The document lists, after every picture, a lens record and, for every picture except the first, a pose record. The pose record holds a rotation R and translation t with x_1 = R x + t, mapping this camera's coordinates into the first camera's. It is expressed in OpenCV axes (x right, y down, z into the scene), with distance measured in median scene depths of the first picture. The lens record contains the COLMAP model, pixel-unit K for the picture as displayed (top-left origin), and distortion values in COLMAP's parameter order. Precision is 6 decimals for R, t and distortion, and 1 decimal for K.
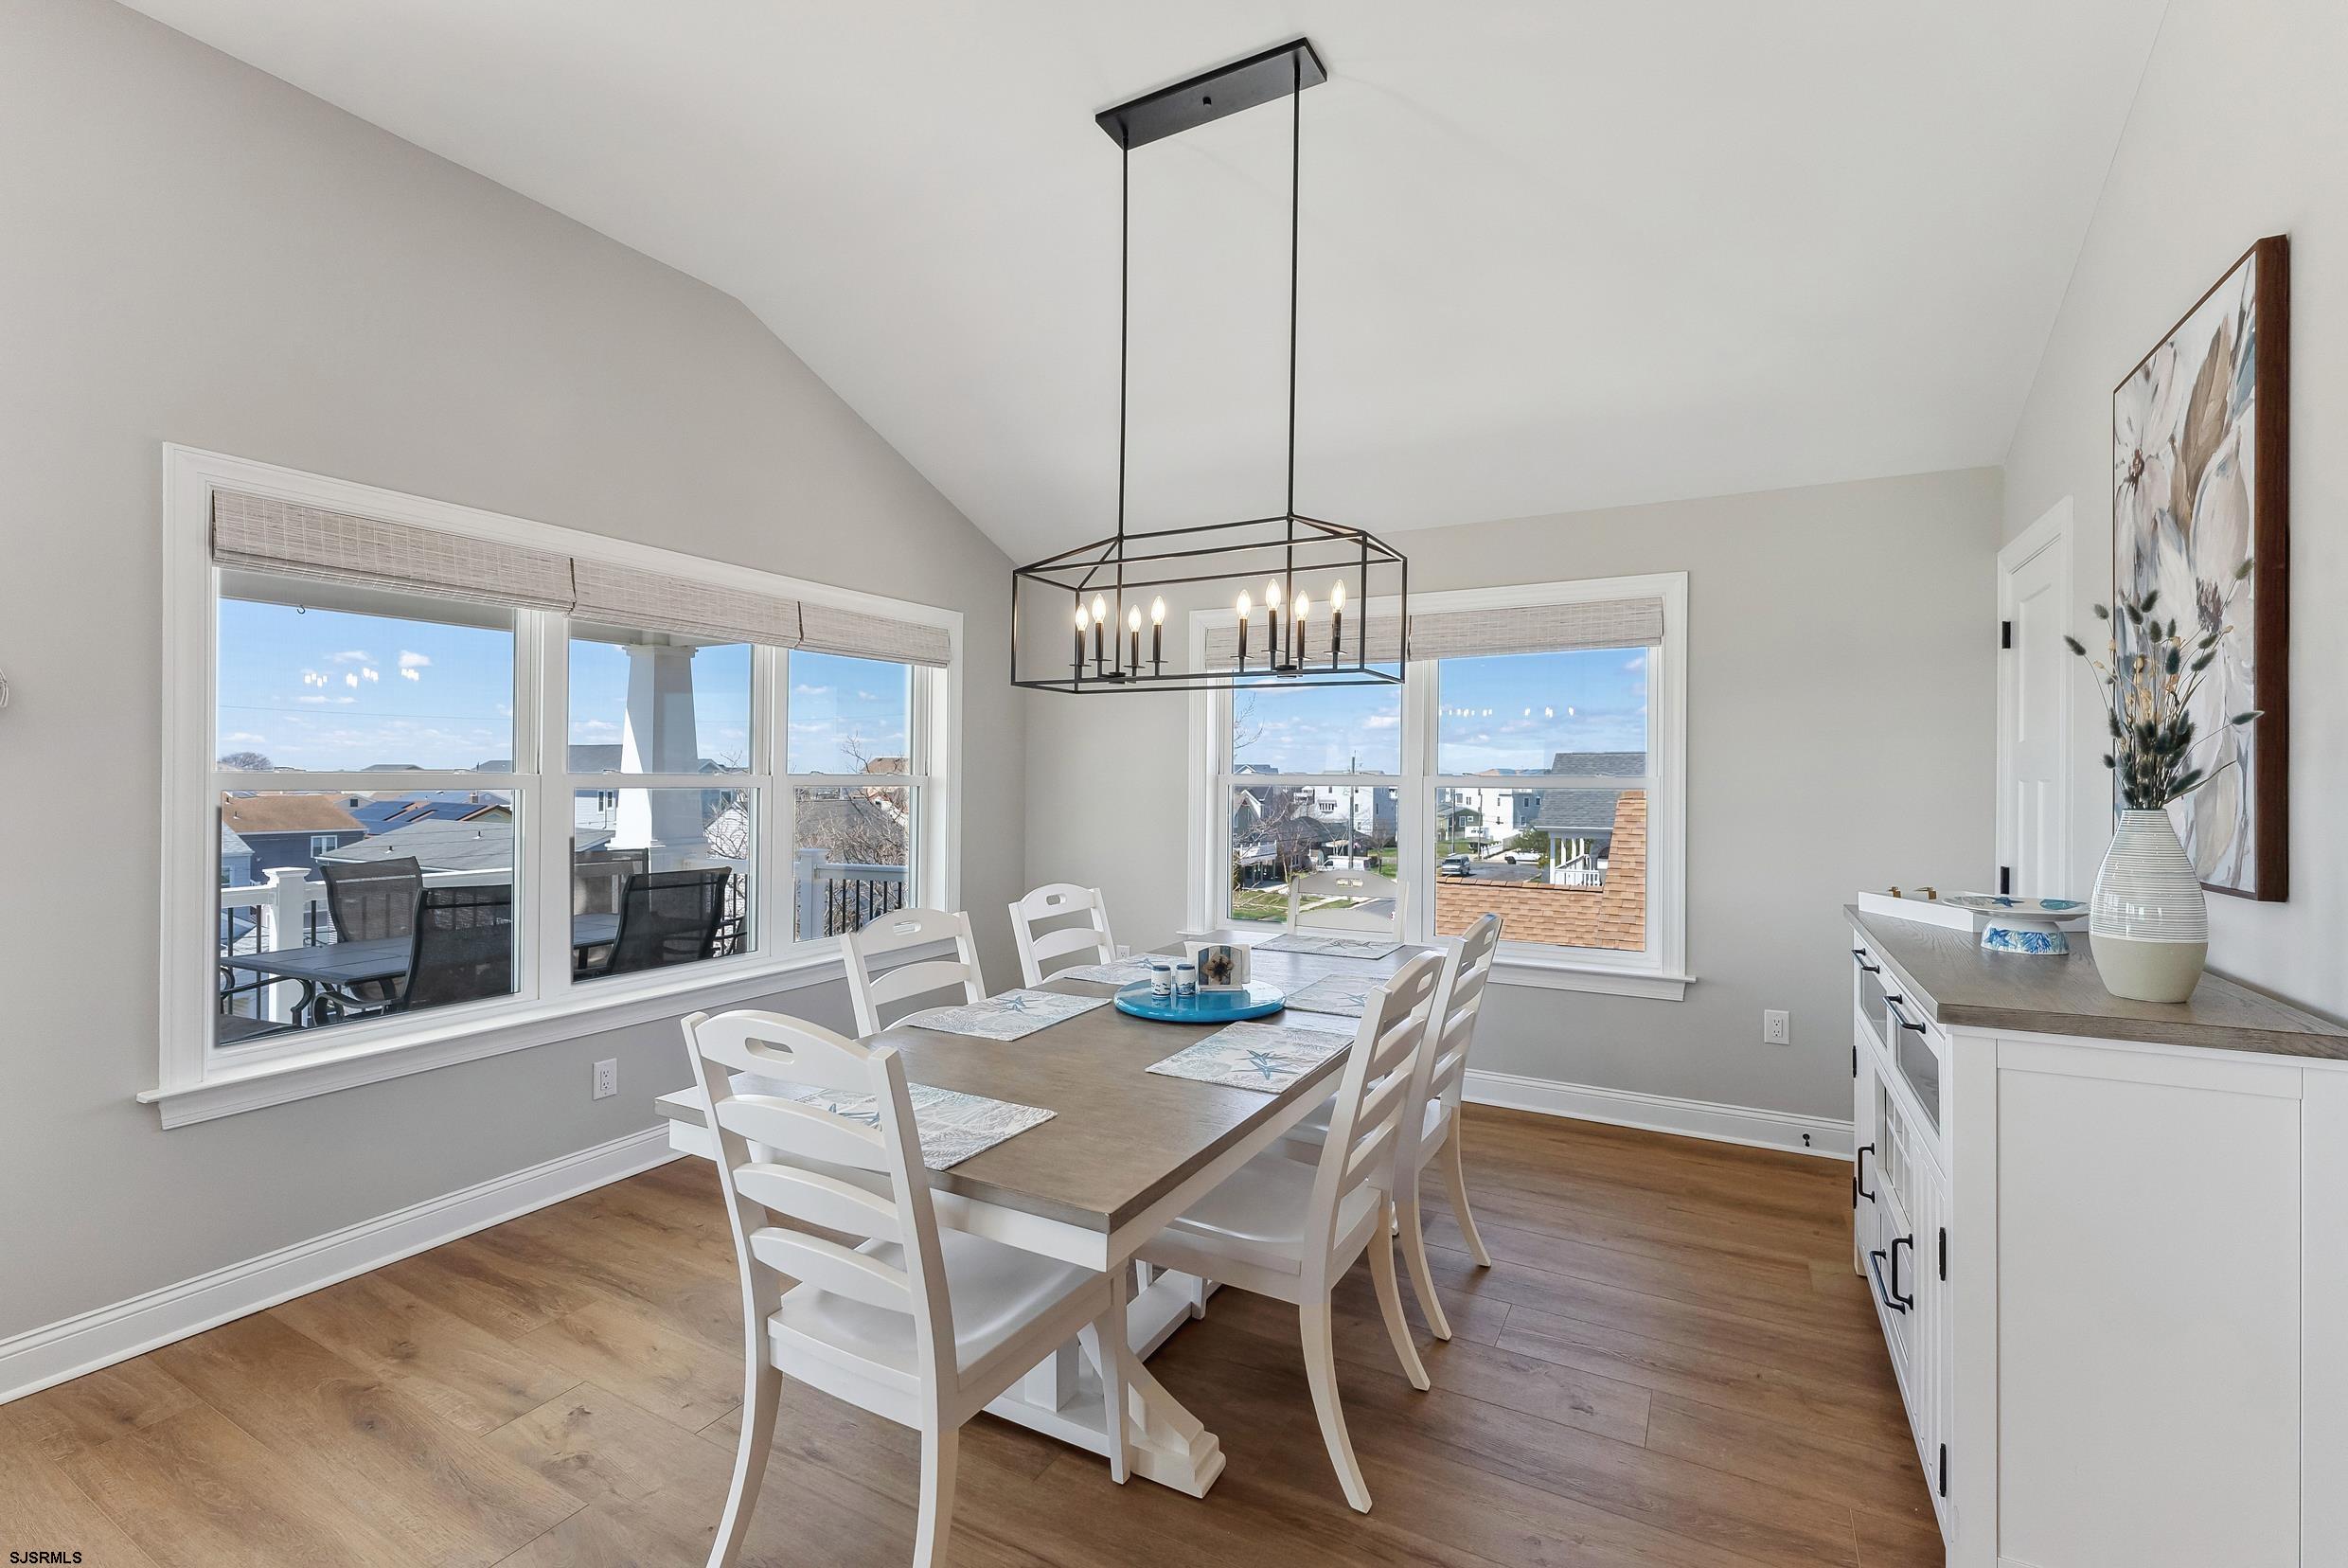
lens RADIAL K [[1014.8, 0, 1176.6], [0, 1014.8, 780.3], [0, 0, 1]] dist [0.000049, -0.000042]
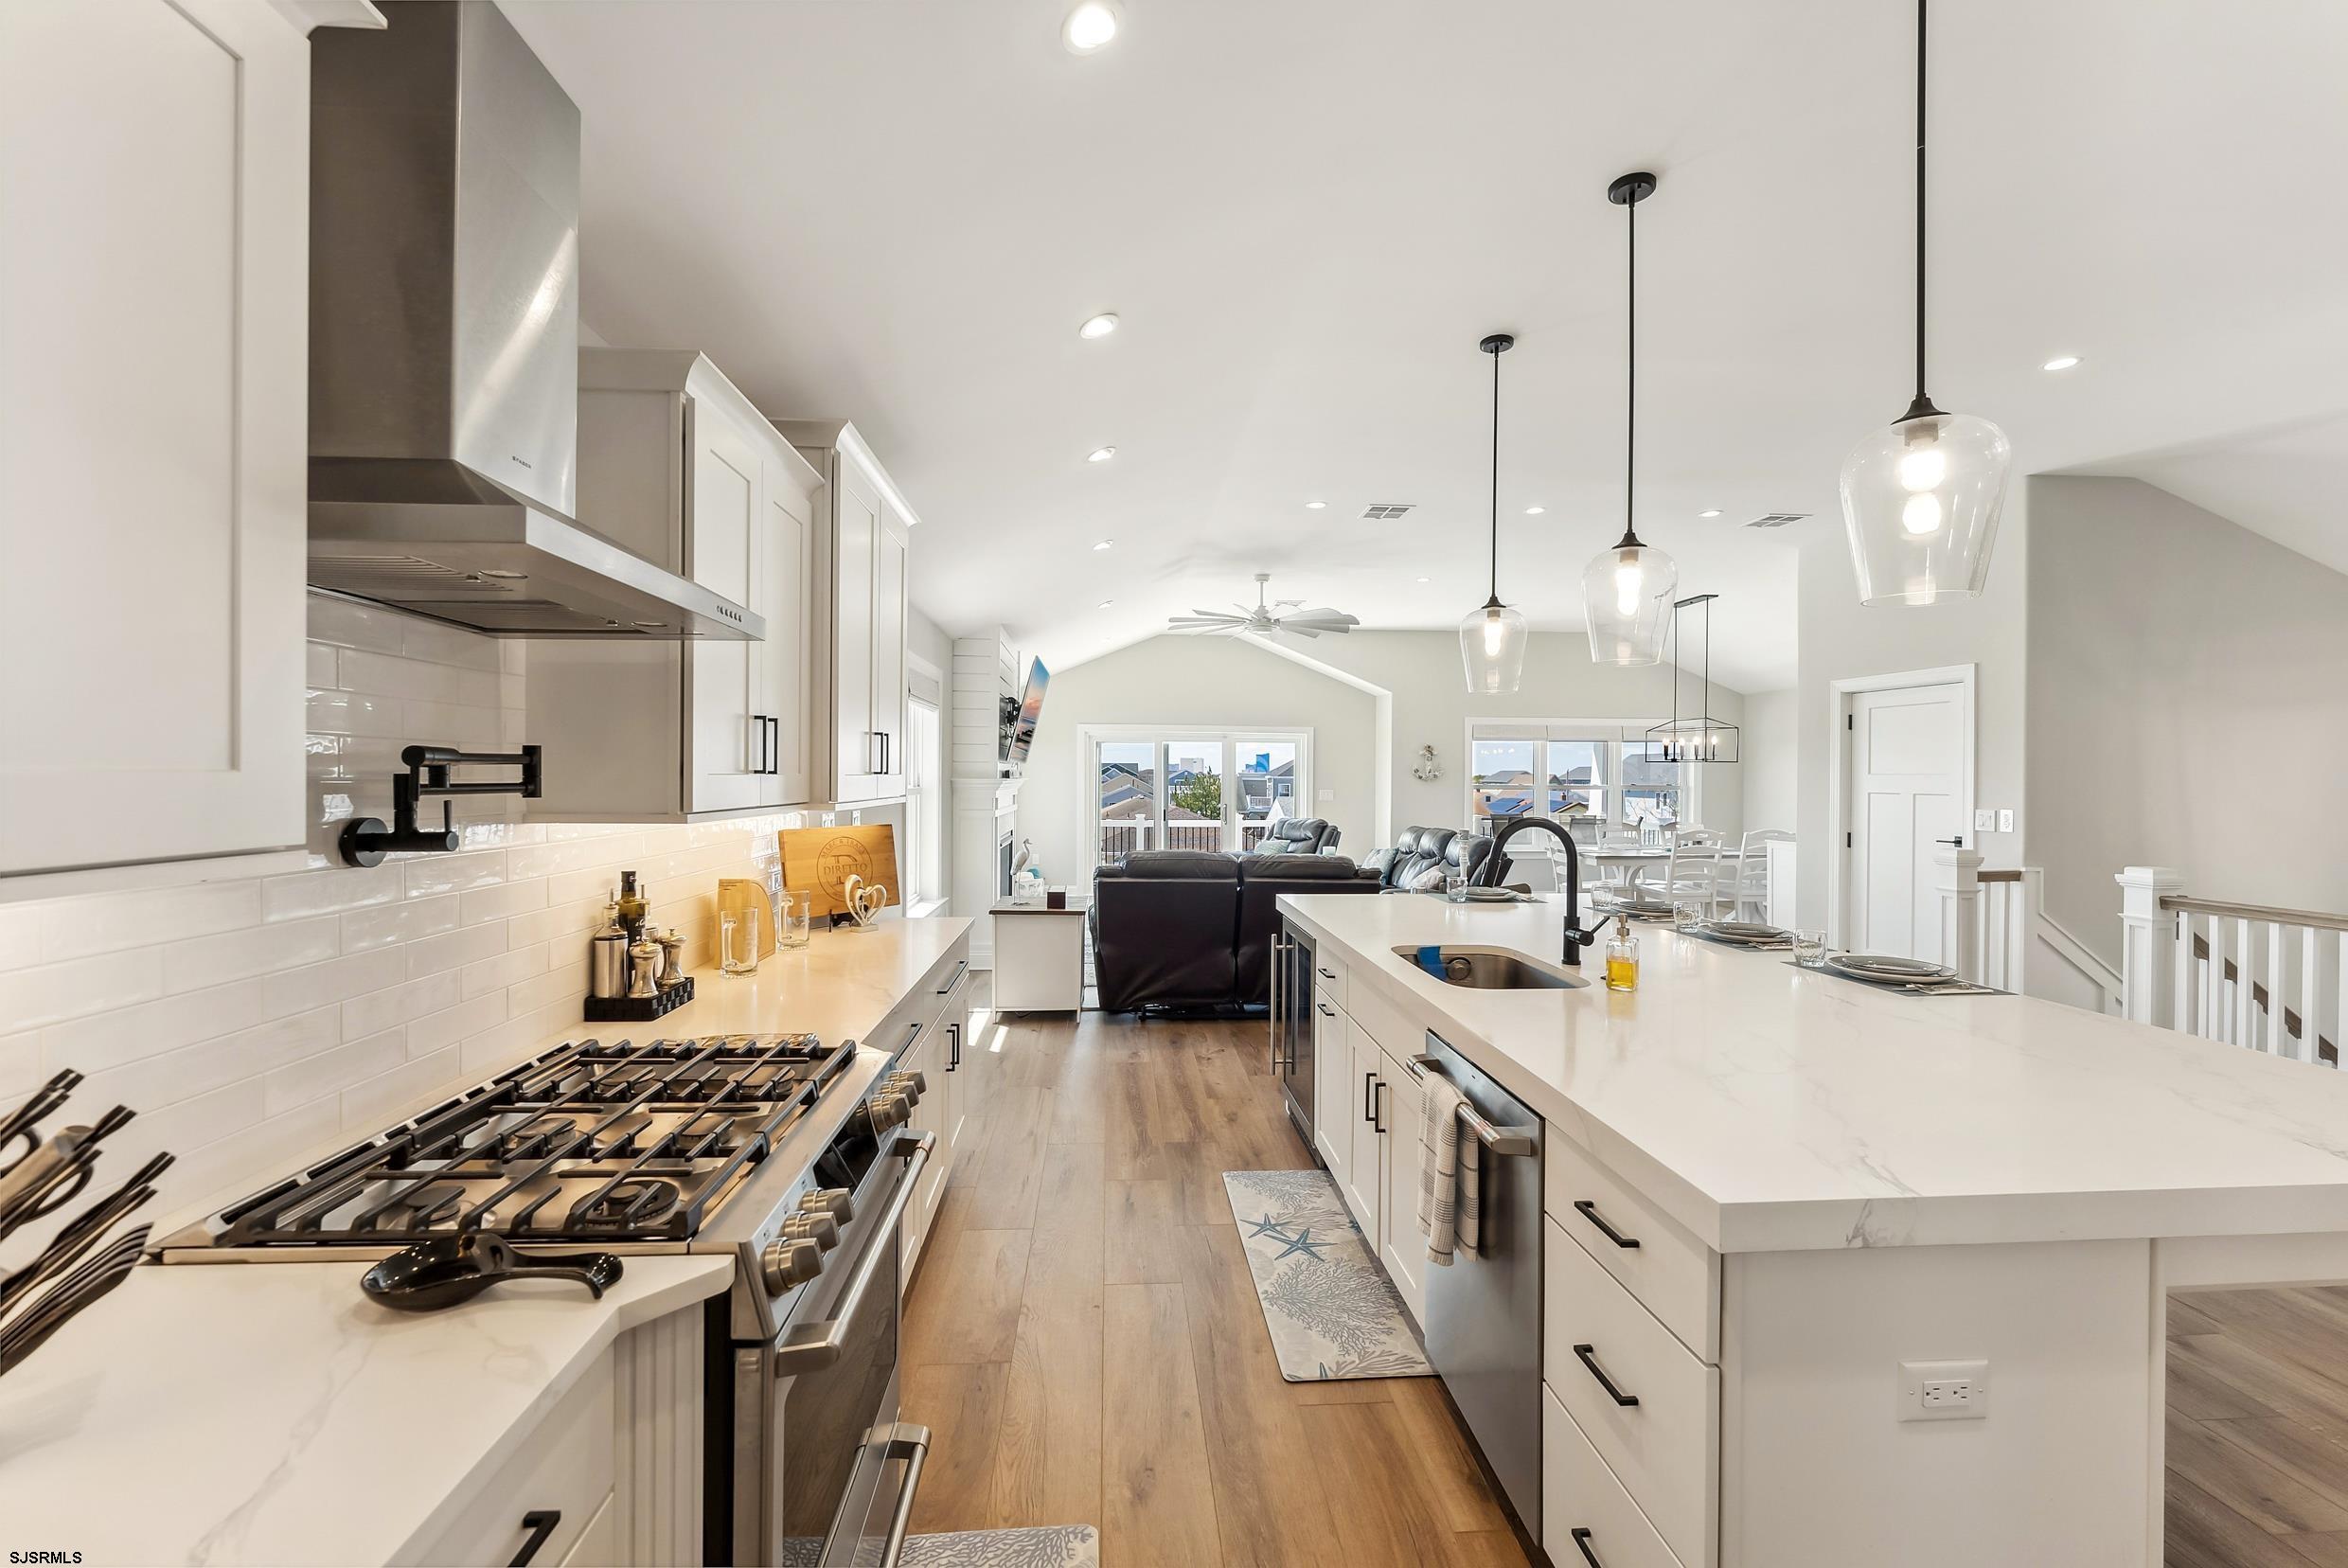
lens RADIAL K [[950.5, 0, 1183.0], [0, 950.5, 778.2], [0, 0, 1]] dist [-0.002031, -0.000224]
pose [[0.547555, -0.001106, -0.836769, 1.013780], [-0.002945, 0.999990, -0.003248, -0.009898], [0.836765, 0.004243, 0.547546, -1.287069]]
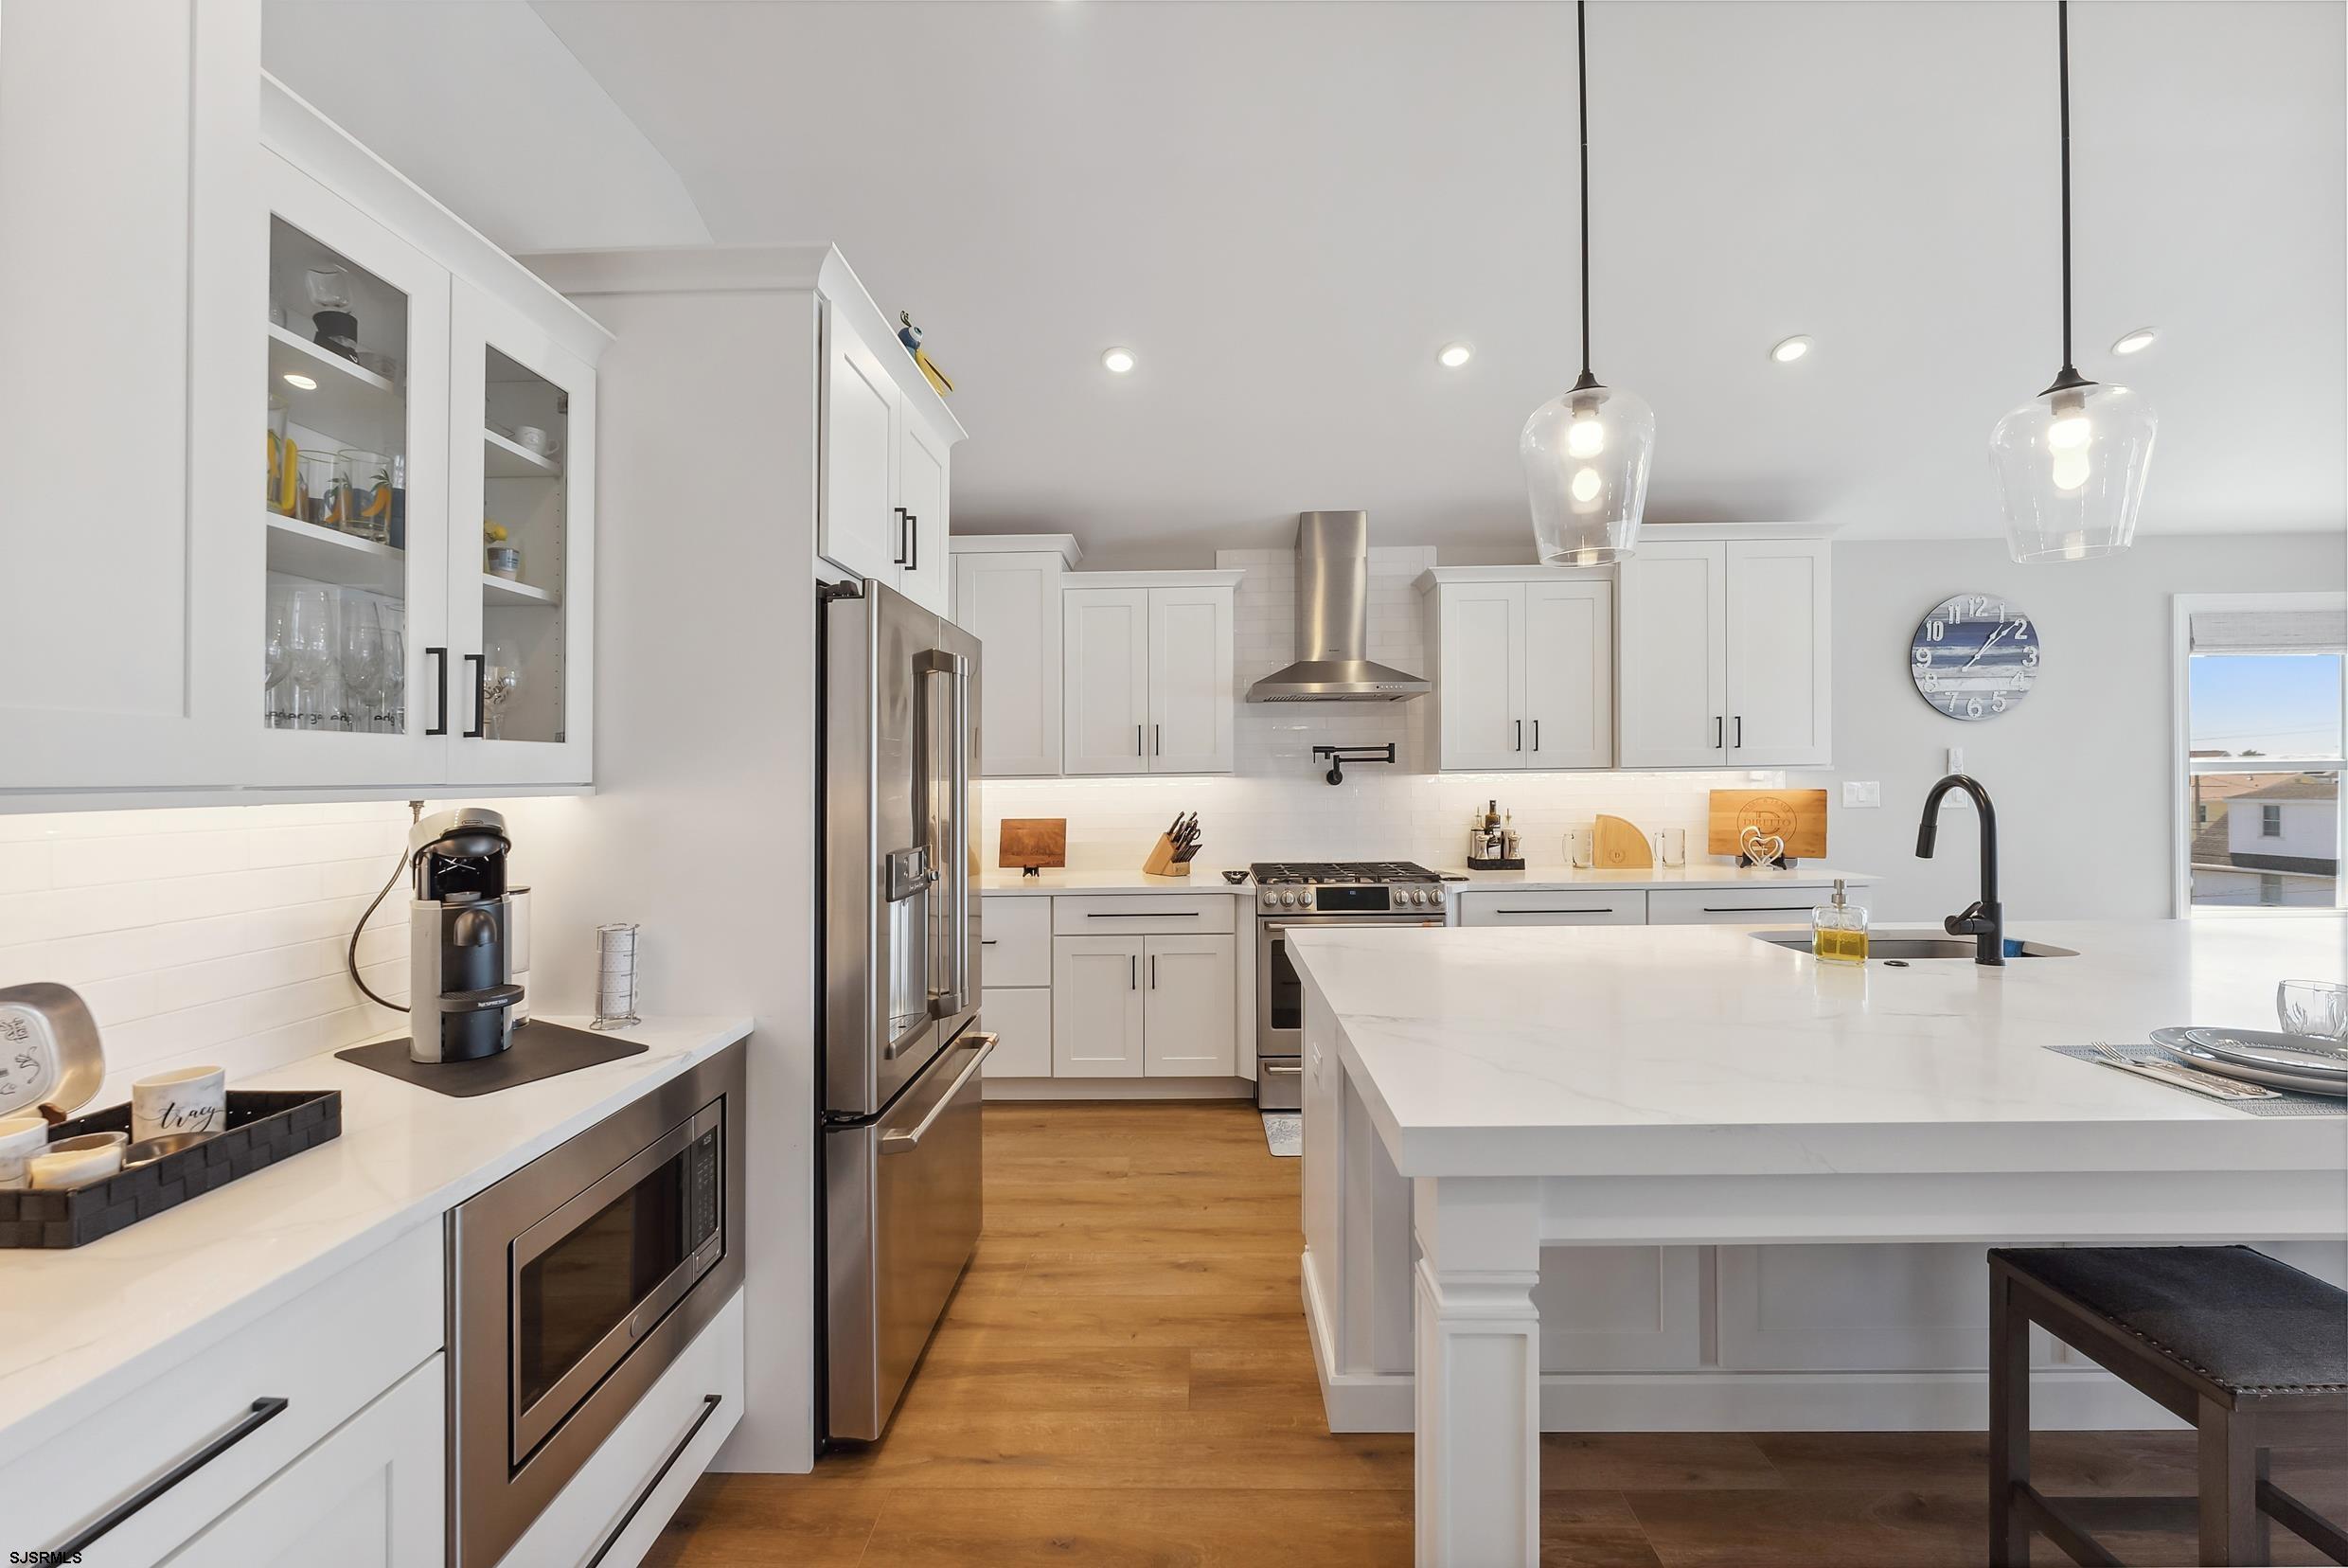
lens RADIAL K [[950.5, 0, 1183.0], [0, 950.5, 778.2], [0, 0, 1]] dist [-0.002031, -0.000224]
pose [[-0.885285, 0.005810, -0.465013, 1.190521], [0.005864, 0.999982, 0.001331, 0.008823], [0.465013, -0.001548, -0.885303, -0.594048]]
